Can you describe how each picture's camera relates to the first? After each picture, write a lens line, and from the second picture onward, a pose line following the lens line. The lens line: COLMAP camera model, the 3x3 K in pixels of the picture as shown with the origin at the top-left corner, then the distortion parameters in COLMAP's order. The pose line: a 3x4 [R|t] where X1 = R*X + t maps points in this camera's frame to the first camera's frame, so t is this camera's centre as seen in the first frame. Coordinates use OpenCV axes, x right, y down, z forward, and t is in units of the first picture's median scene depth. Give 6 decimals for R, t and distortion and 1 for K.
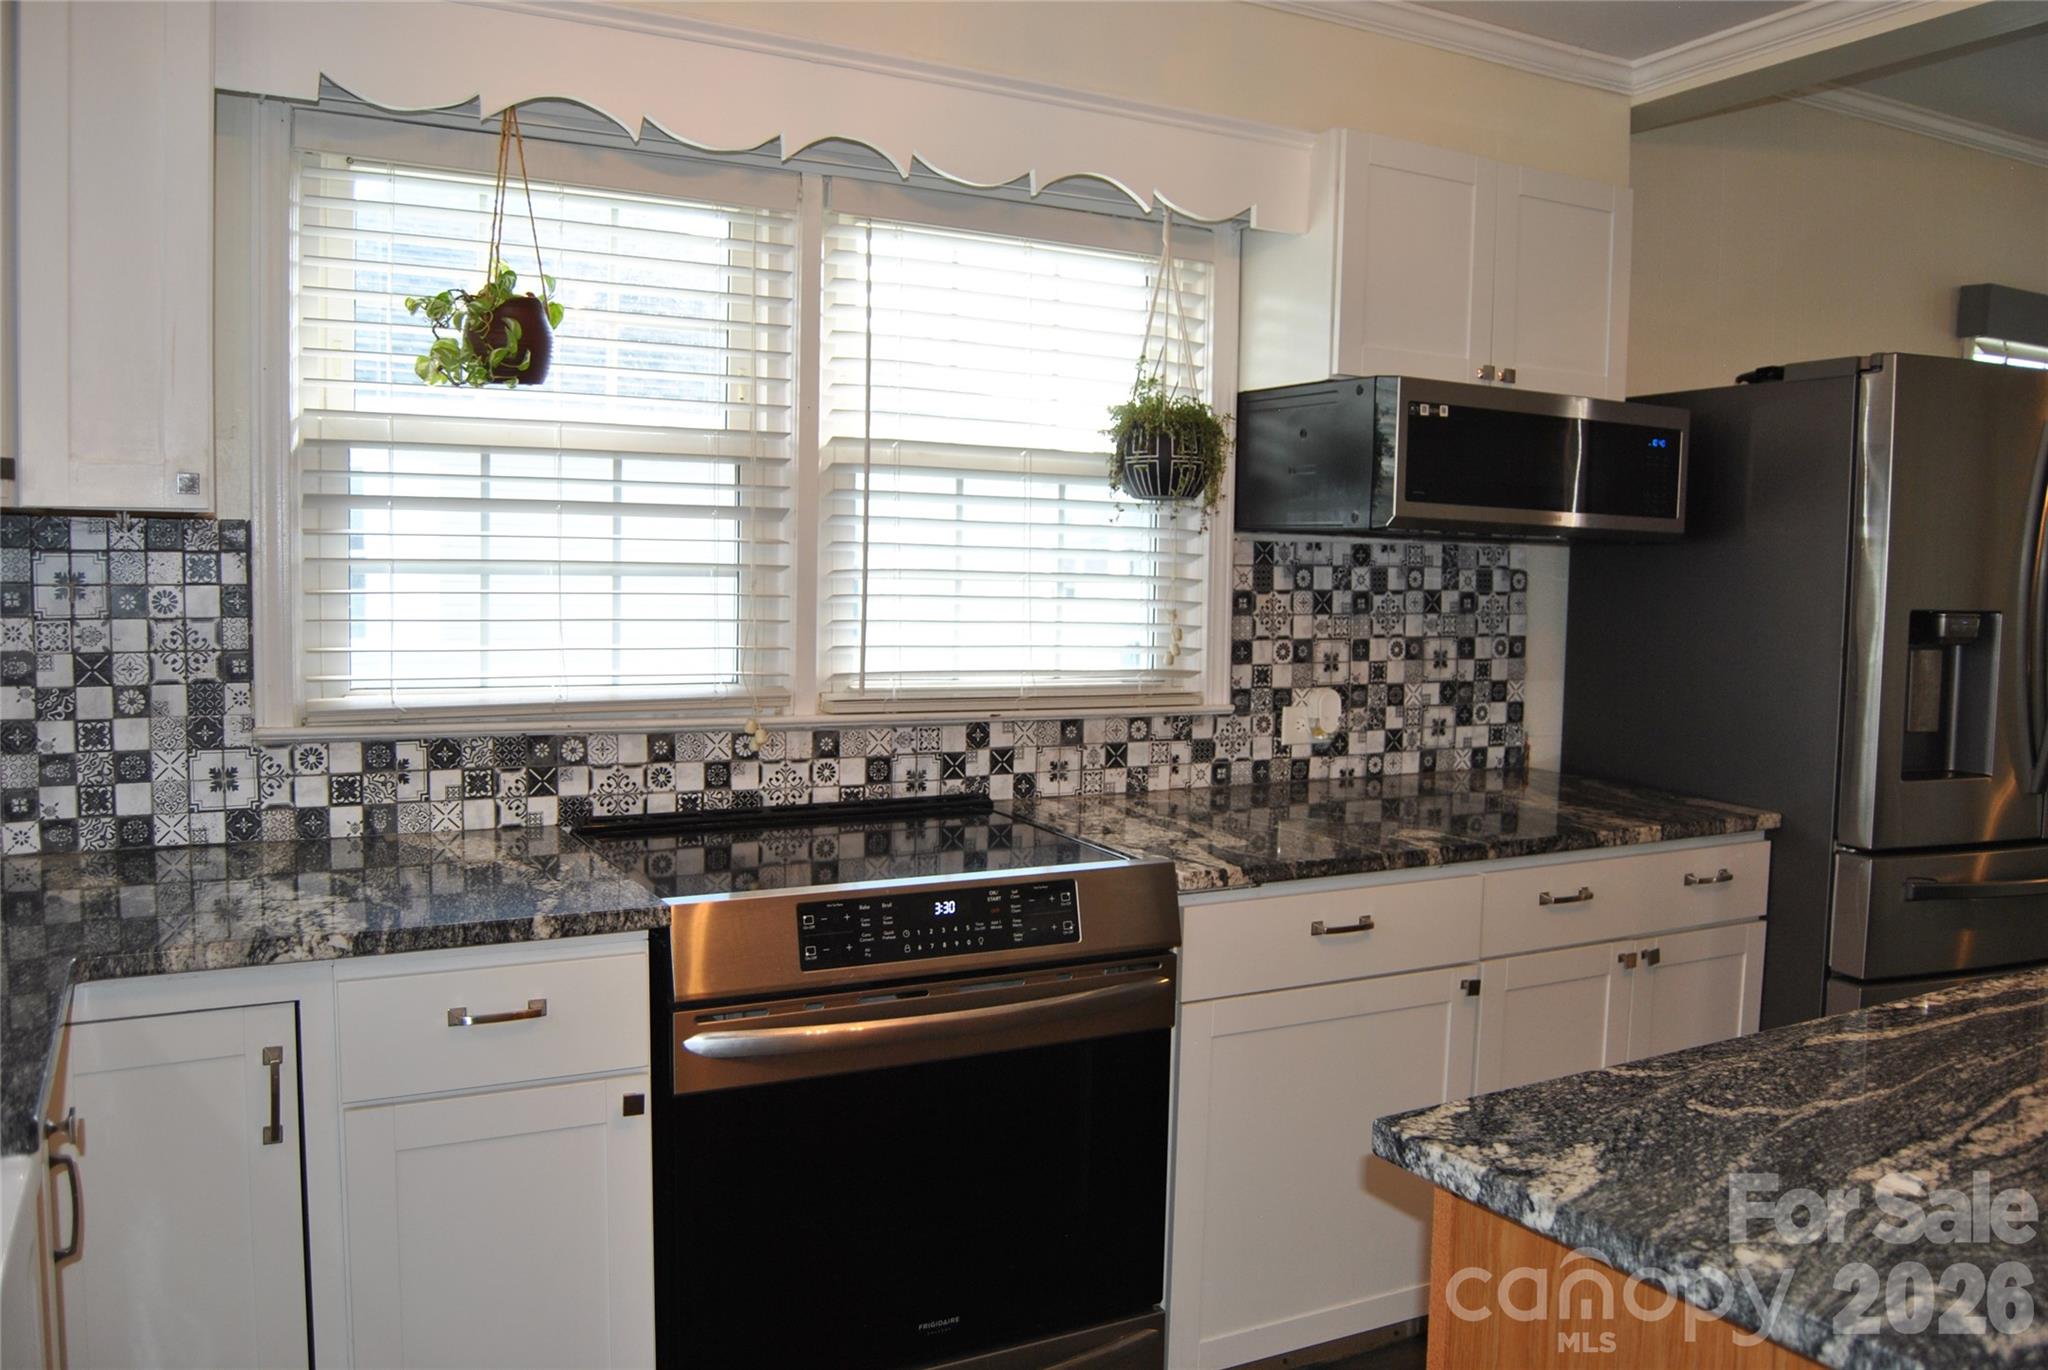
lens RADIAL K [[1613.8, 0, 1034.4], [0, 1613.8, 680.9], [0, 0, 1]] dist [-0.098275, 0.045157]
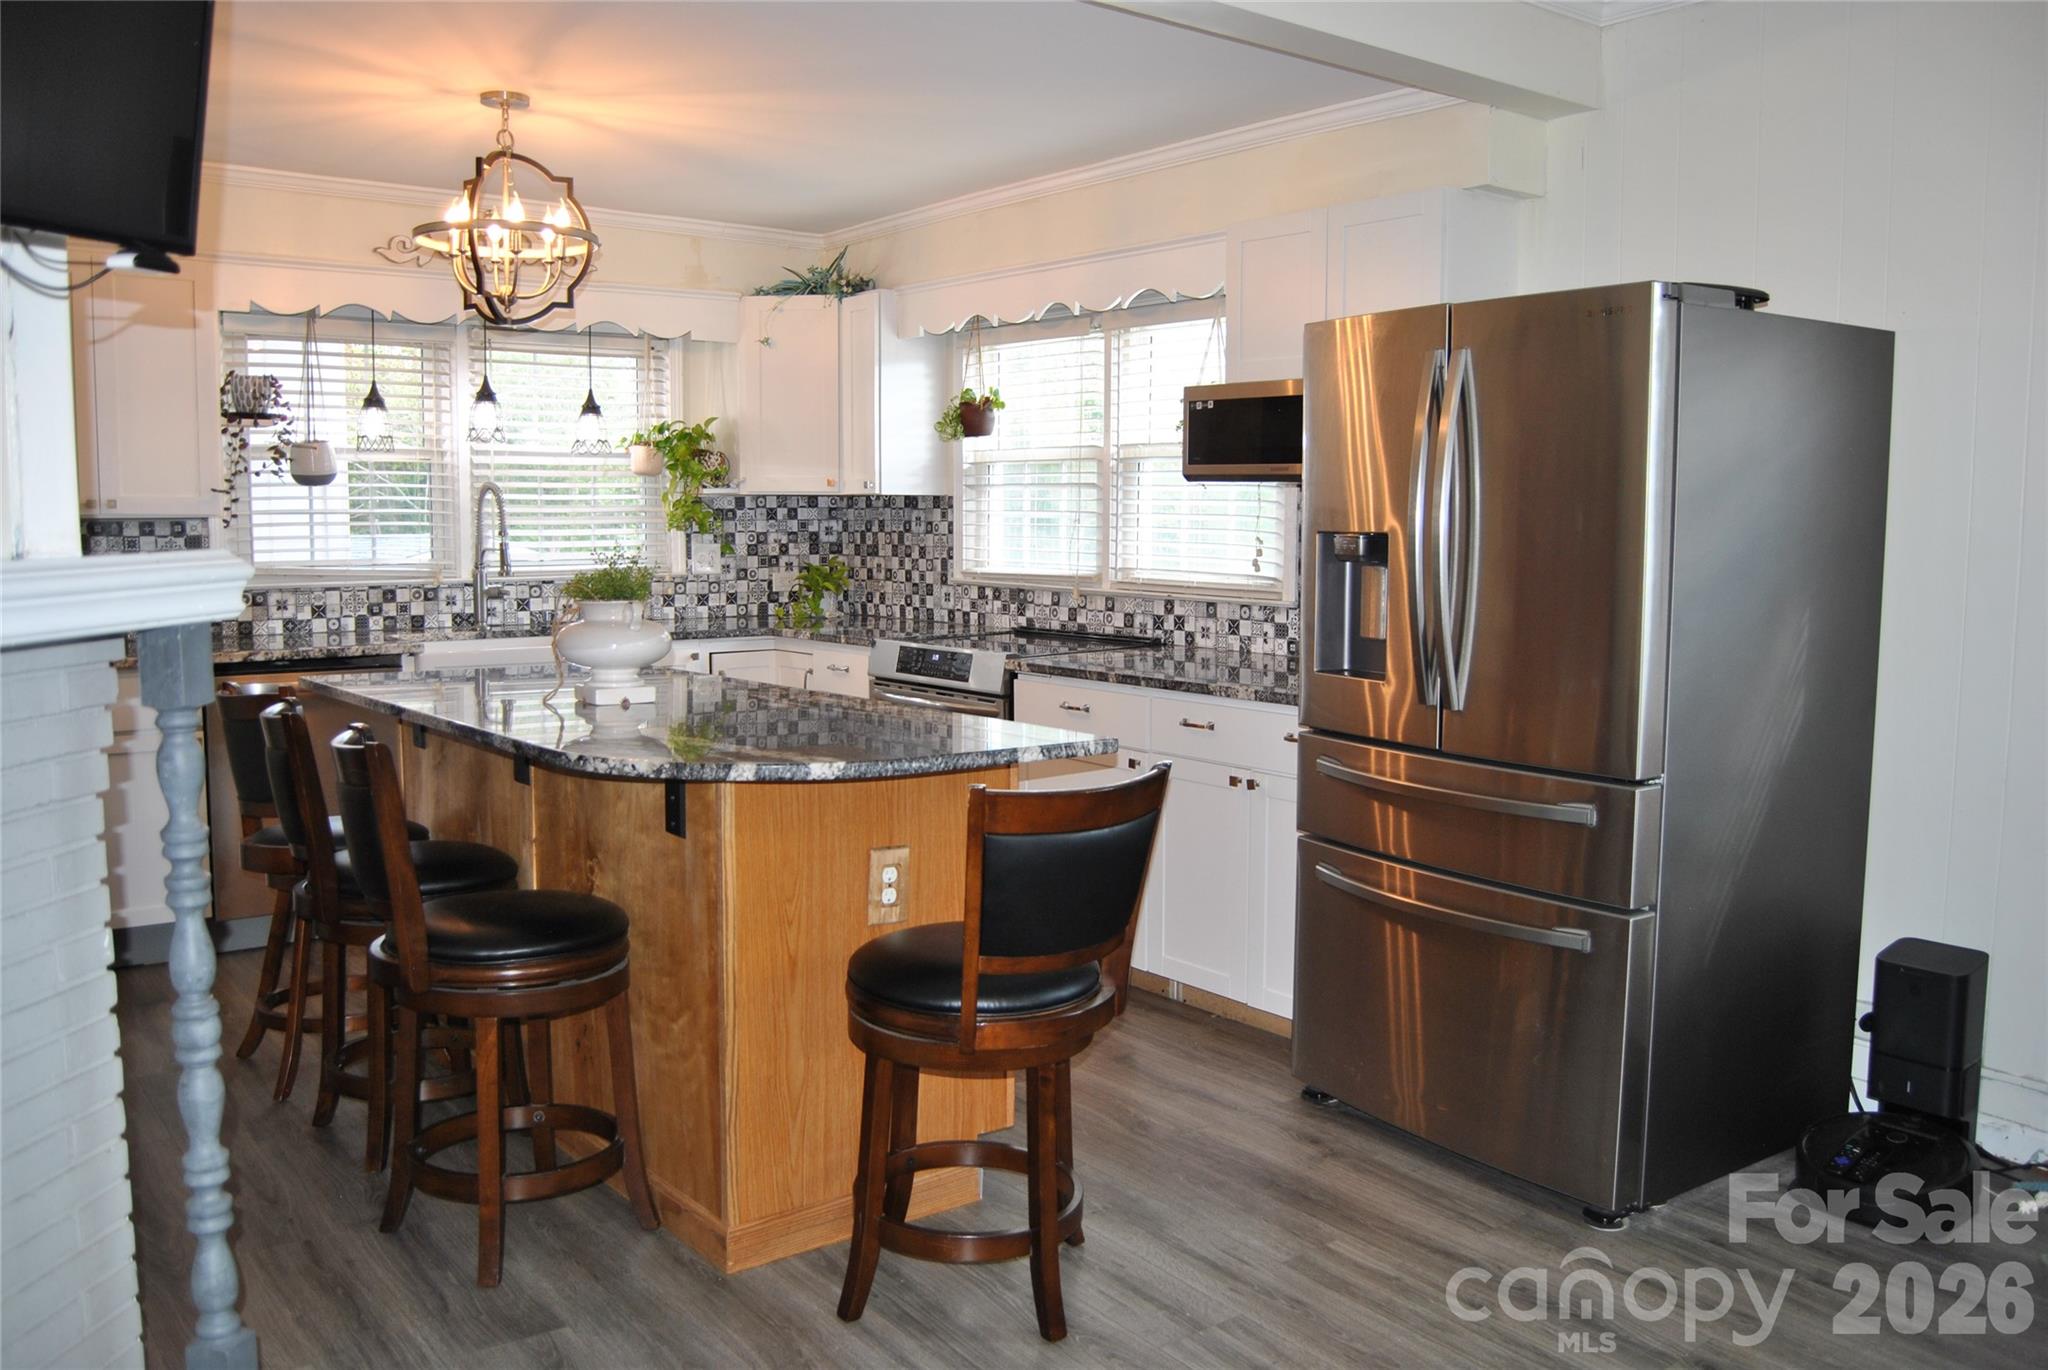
lens RADIAL K [[1613.8, 0, 1034.4], [0, 1613.8, 680.9], [0, 0, 1]] dist [-0.098275, 0.045157]
pose [[0.171412, 0.086181, -0.981423, 2.118297], [-0.072498, 0.994569, 0.074673, -0.008443], [0.982528, 0.058352, 0.176730, 0.686604]]
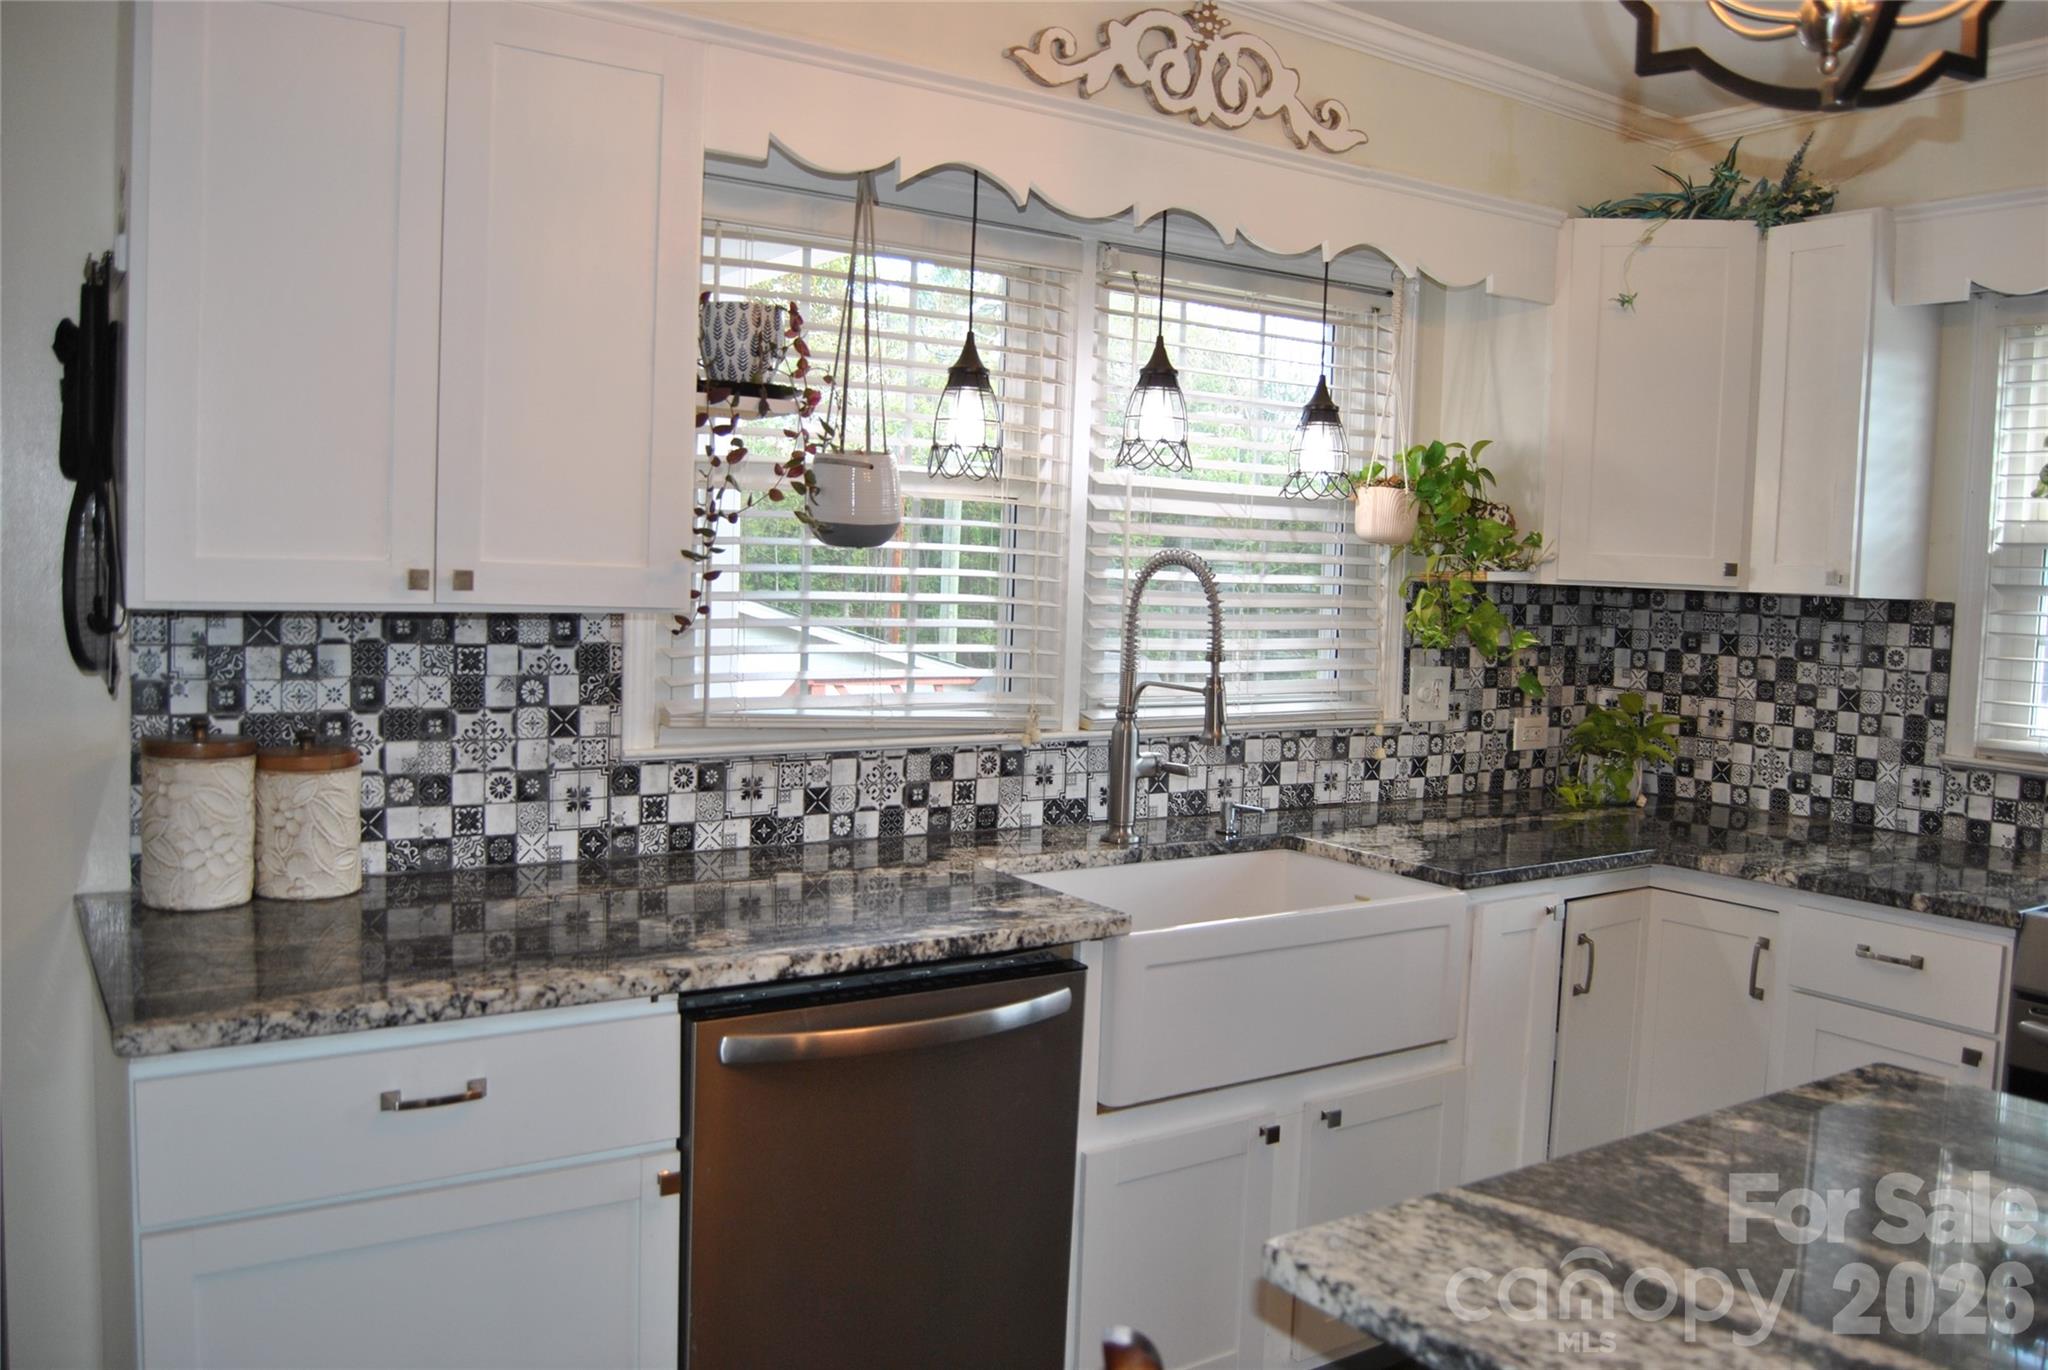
lens RADIAL K [[1613.8, 0, 1034.4], [0, 1613.8, 680.9], [0, 0, 1]] dist [-0.098275, 0.045157]
pose [[0.104436, 0.060721, -0.992676, 0.779205], [-0.103373, 0.993391, 0.049889, -0.019782], [0.989145, 0.097406, 0.110023, 0.063891]]
